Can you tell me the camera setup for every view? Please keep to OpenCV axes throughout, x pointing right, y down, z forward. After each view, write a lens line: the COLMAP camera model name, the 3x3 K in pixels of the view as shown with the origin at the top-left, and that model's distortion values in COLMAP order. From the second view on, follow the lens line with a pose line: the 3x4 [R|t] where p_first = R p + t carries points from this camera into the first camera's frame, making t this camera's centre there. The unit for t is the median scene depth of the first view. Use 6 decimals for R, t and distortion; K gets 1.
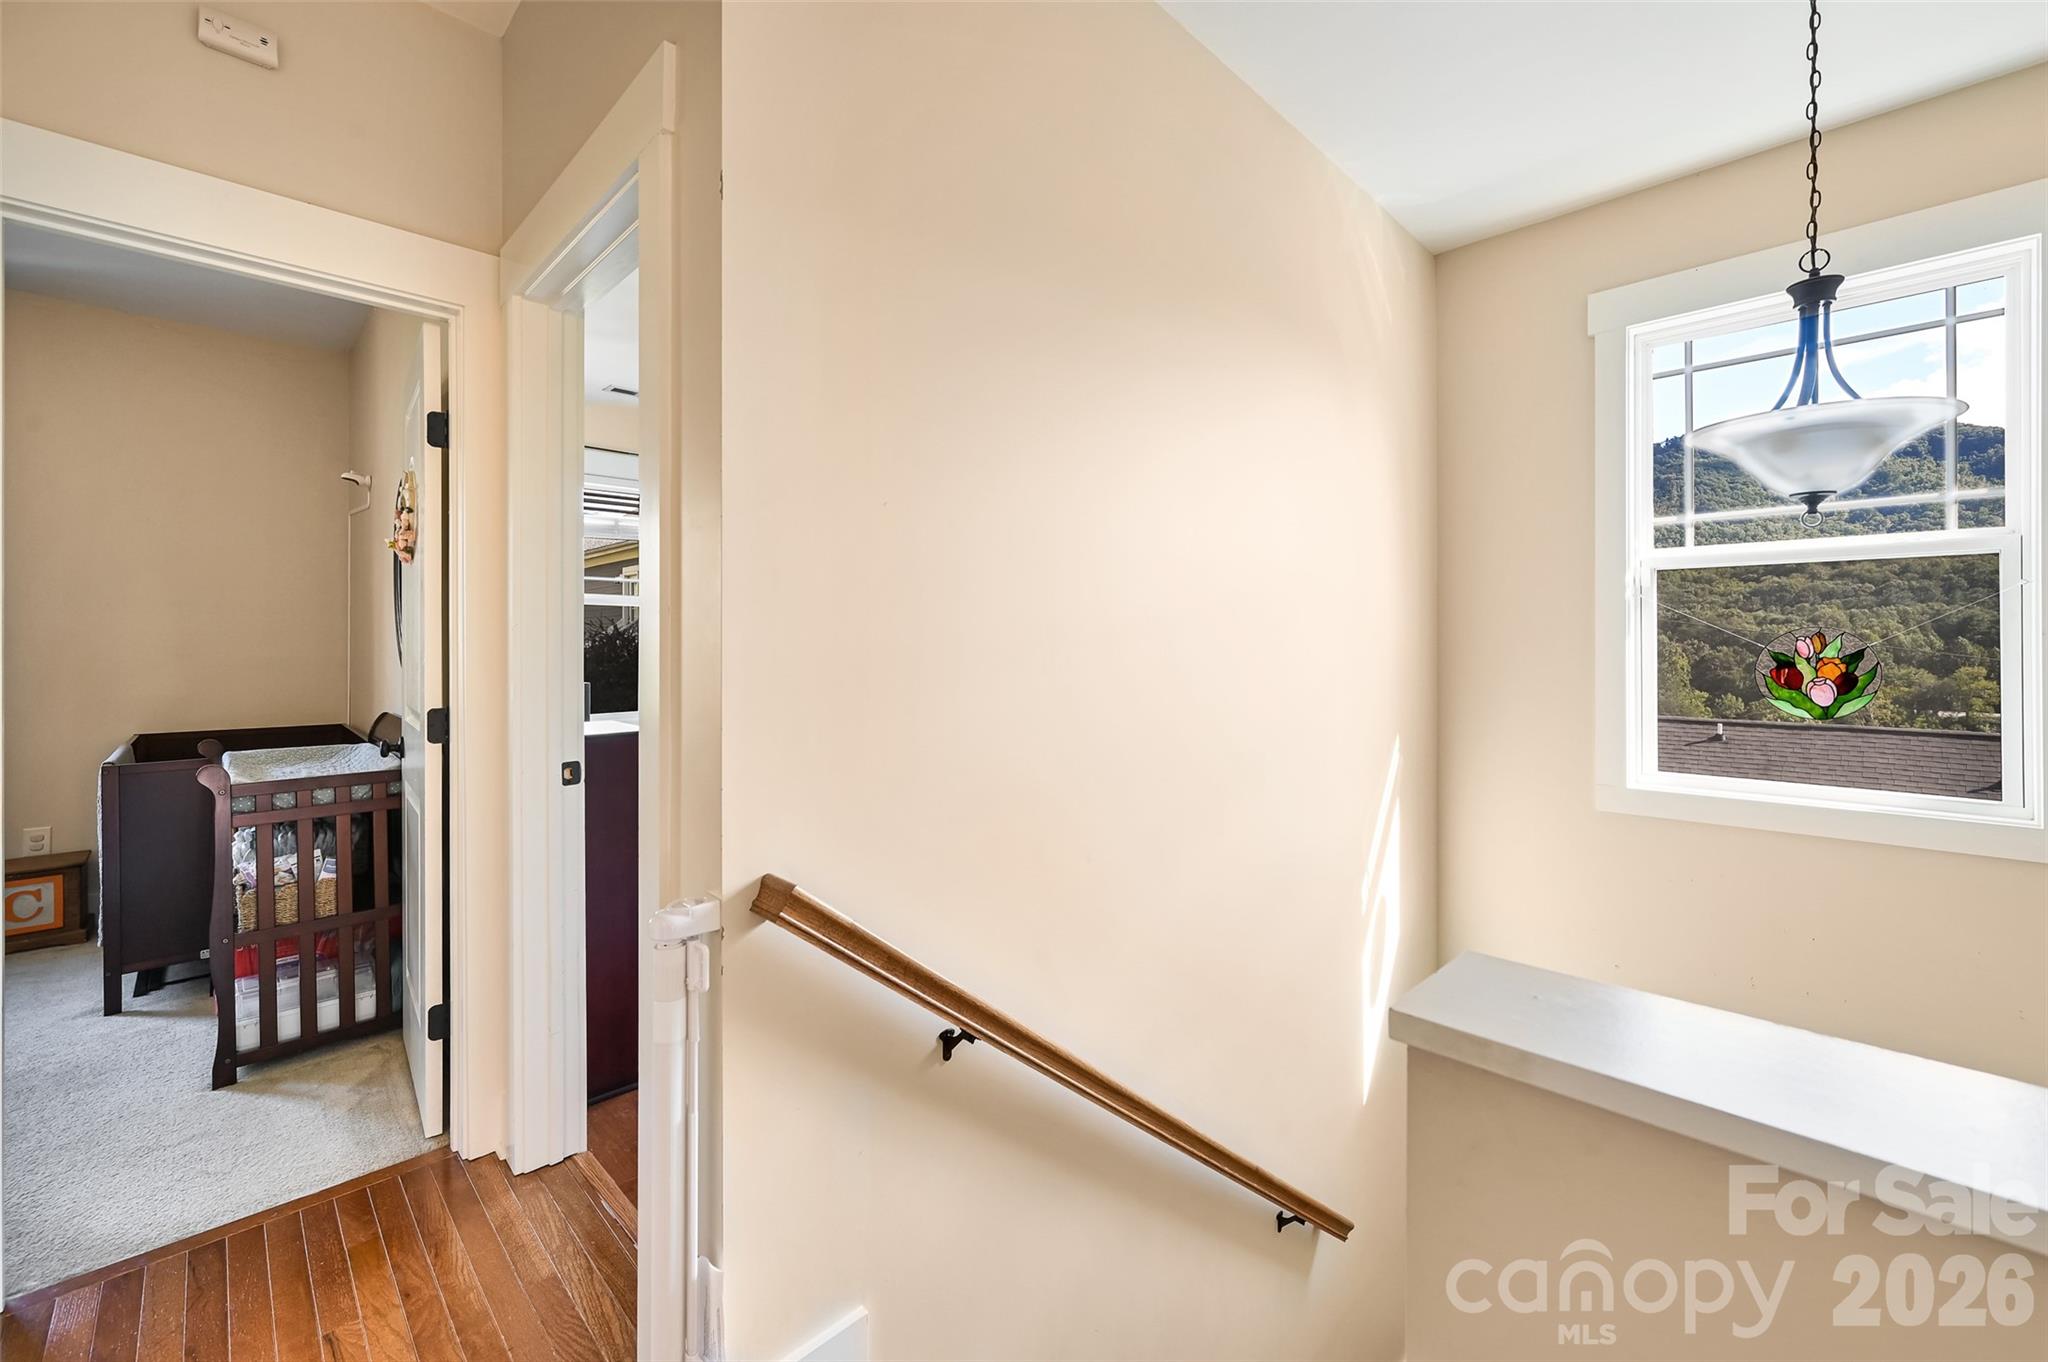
lens RADIAL K [[829.7, 0, 1029.0], [0, 829.7, 648.6], [0, 0, 1]] dist [0.000434, 0.000095]
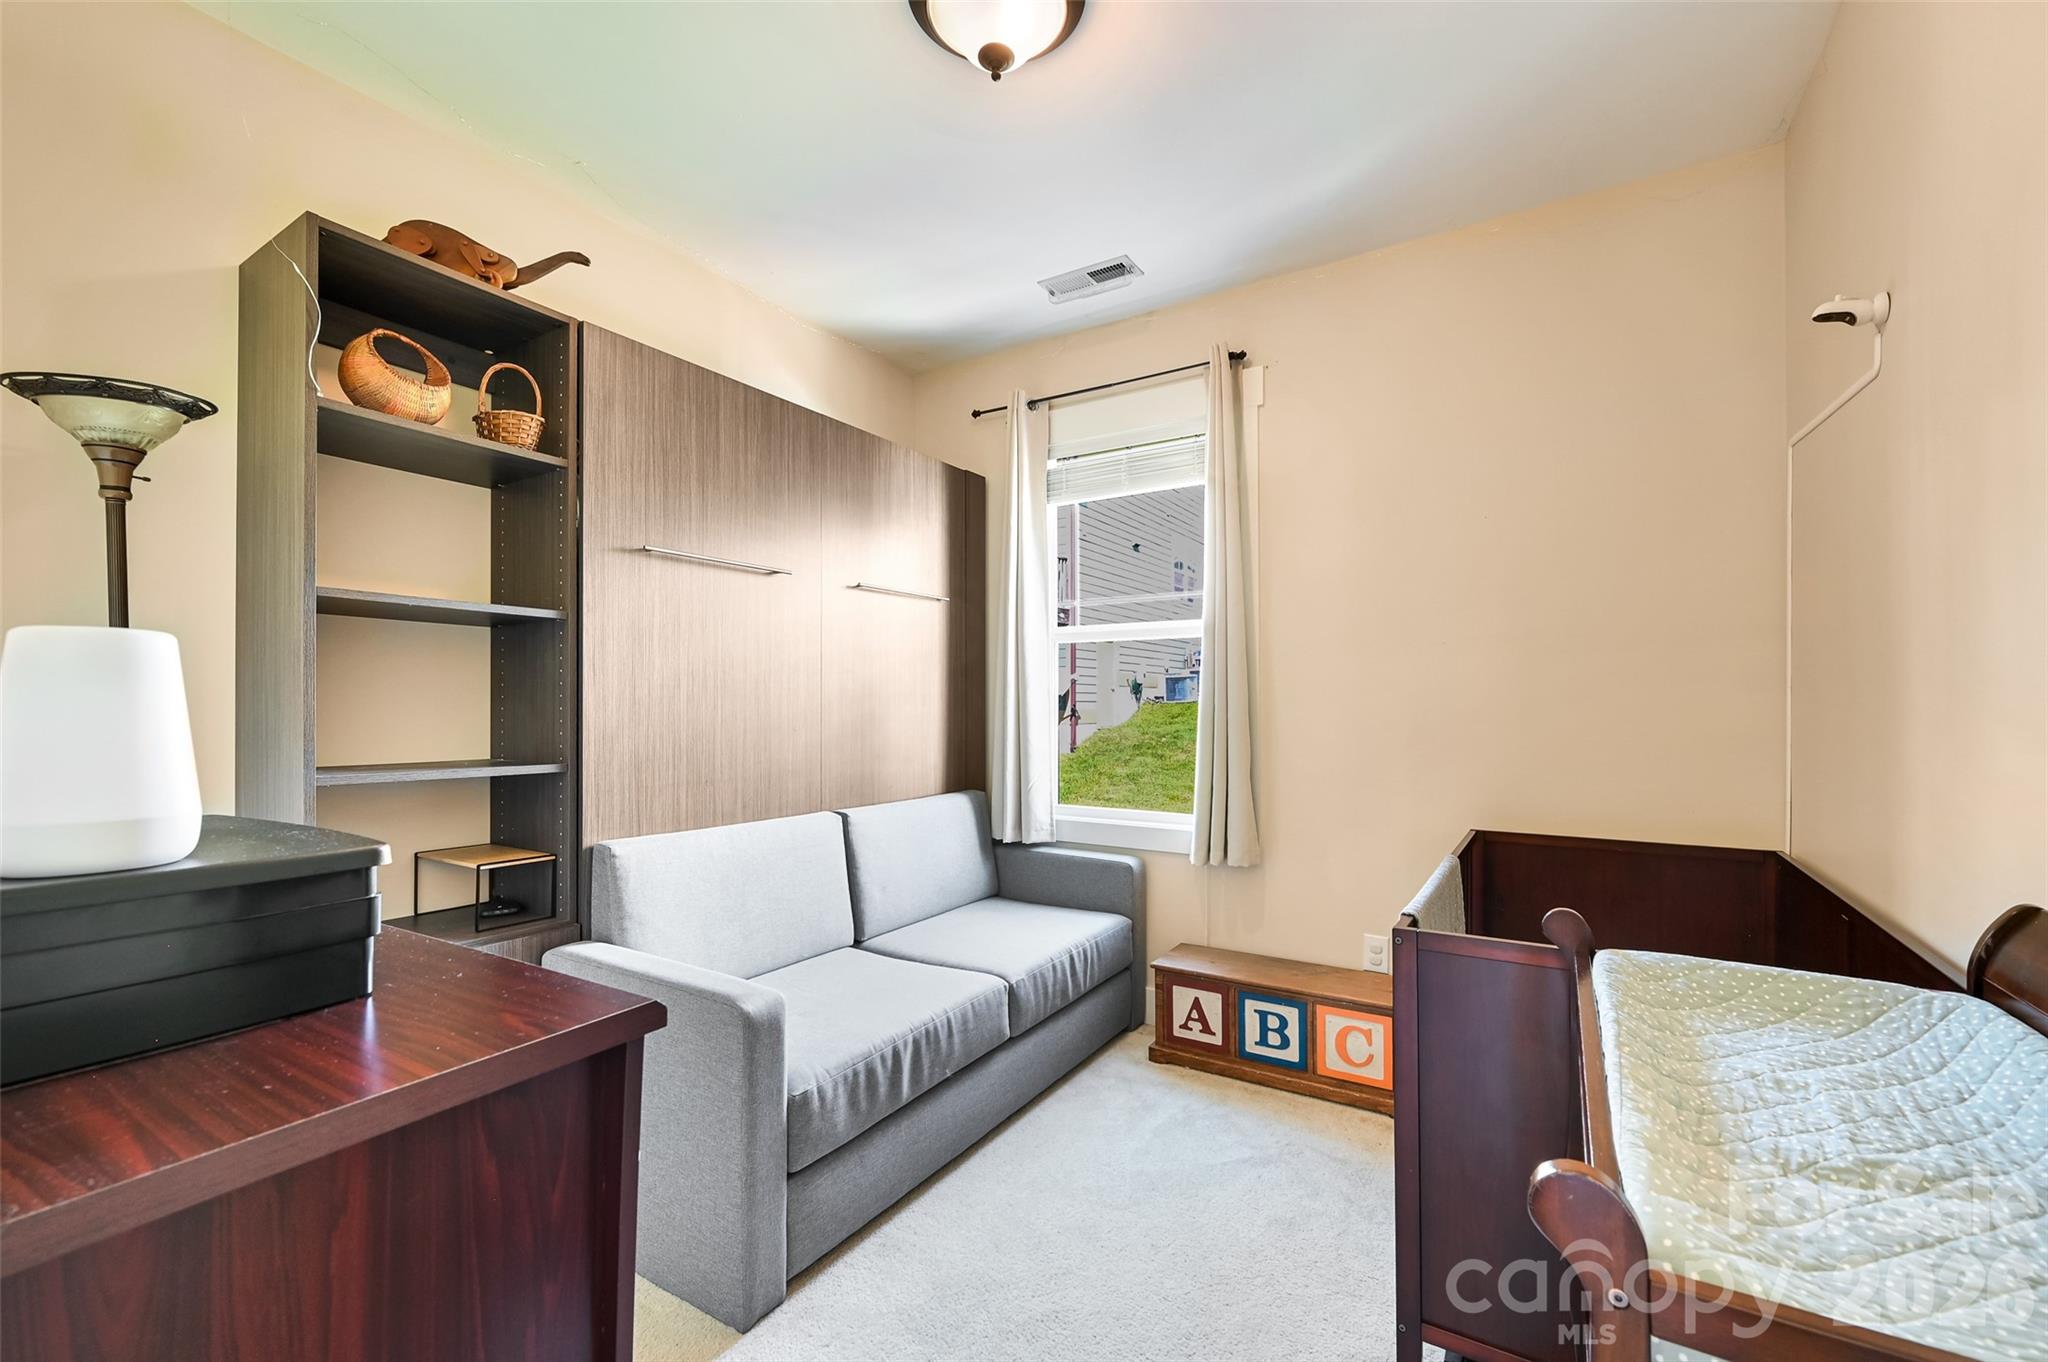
lens RADIAL K [[839.2, 0, 1024.2], [0, 839.2, 693.2], [0, 0, 1]] dist [-0.001973, -0.000120]
pose [[0.224008, -0.008971, -0.974546, -0.589904], [-0.001303, 0.999954, -0.009504, -0.003478], [0.974587, 0.003399, 0.223986, 0.592113]]
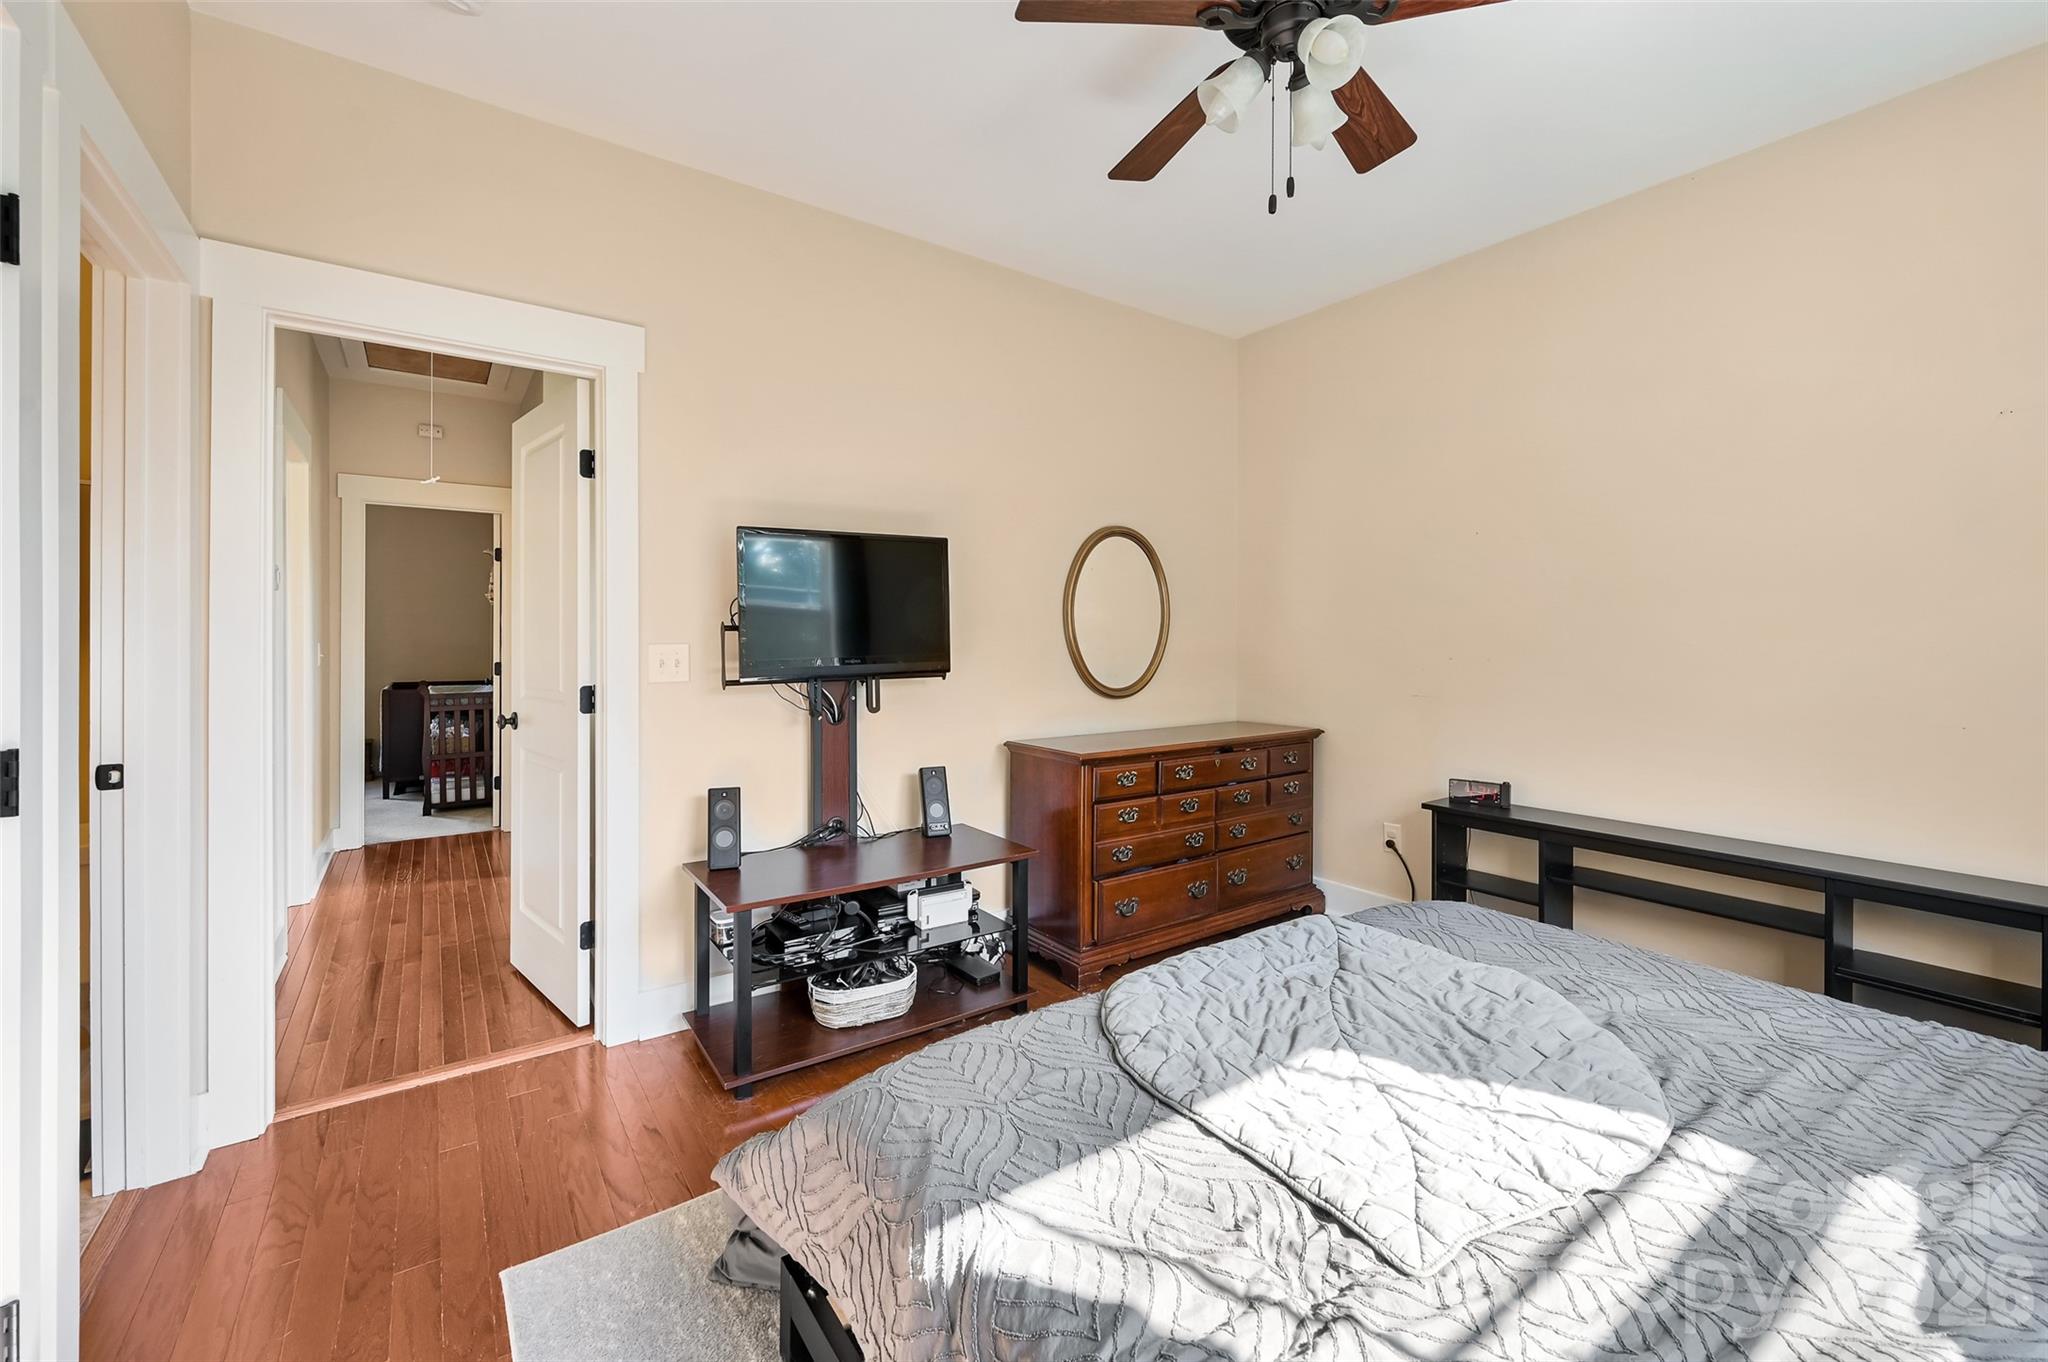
lens RADIAL K [[830.3, 0, 1023.5], [0, 830.3, 635.1], [0, 0, 1]] dist [-0.002737, -0.000142]
pose [[0.987071, -0.000775, -0.160279, 1.070419], [0.000908, 0.999999, 0.000759, -0.013048], [0.160278, -0.000895, 0.987071, -1.044208]]
